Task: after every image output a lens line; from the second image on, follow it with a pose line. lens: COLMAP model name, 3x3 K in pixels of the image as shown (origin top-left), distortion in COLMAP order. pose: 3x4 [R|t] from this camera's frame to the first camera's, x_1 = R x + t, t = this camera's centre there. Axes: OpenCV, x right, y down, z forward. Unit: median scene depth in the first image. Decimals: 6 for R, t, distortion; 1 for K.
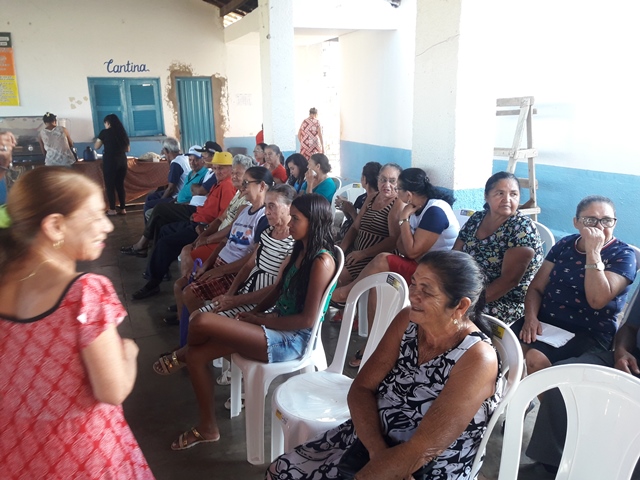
lens RADIAL K [[536.3, 0, 320.0], [0, 536.3, 240.0], [0, 0, 1]] dist [0.083900, -0.121255]
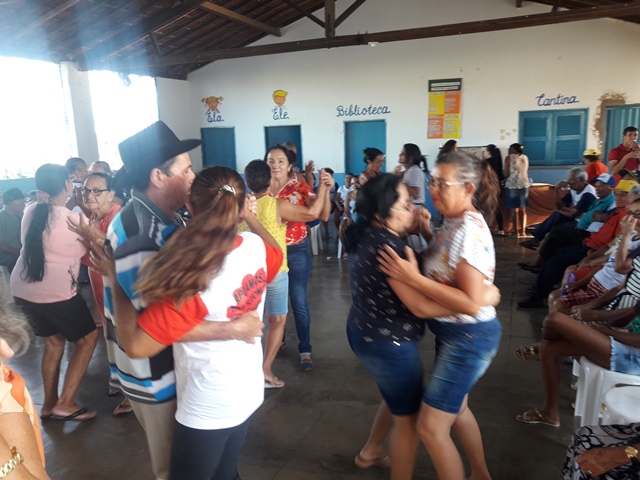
lens RADIAL K [[536.3, 0, 320.0], [0, 536.3, 240.0], [0, 0, 1]] dist [0.083900, -0.121255]
pose [[0.730794, 0.116188, -0.672637, 0.086025], [-0.148936, 0.988806, 0.008989, 0.019342], [0.666152, 0.093611, 0.739918, -0.114300]]
